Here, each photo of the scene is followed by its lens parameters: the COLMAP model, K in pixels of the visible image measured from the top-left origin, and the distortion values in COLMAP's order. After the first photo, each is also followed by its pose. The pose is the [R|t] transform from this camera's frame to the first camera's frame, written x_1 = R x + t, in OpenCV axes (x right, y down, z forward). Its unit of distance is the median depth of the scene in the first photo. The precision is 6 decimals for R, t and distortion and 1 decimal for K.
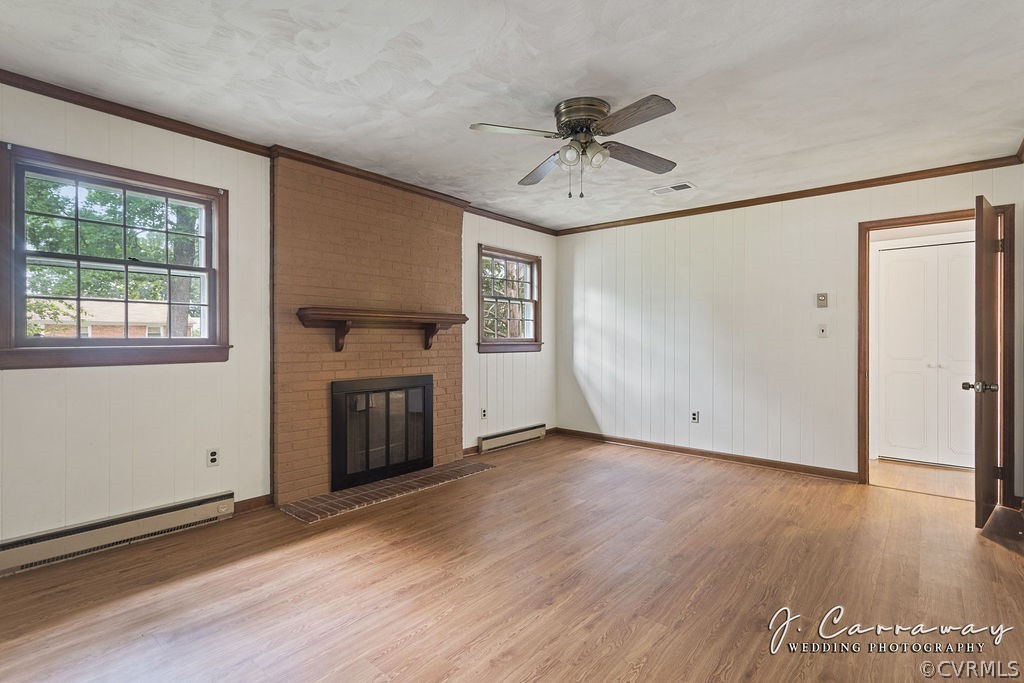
lens RADIAL K [[479.7, 0, 506.6], [0, 479.7, 340.5], [0, 0, 1]] dist [-0.001526, 0.001701]
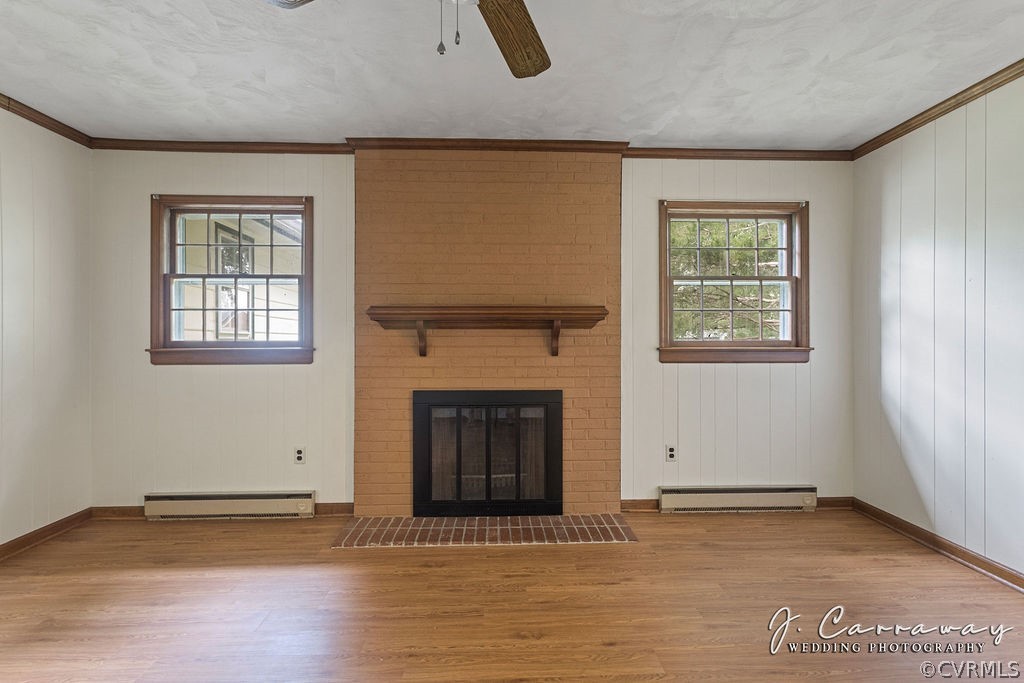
lens RADIAL K [[479.7, 0, 514.2], [0, 479.7, 341.6], [0, 0, 1]] dist [-0.001526, 0.001701]
pose [[0.689653, 0.000019, -0.724140, 0.342206], [-0.001966, 0.999996, -0.001847, -0.001777], [0.724138, 0.002697, 0.689650, 0.455910]]
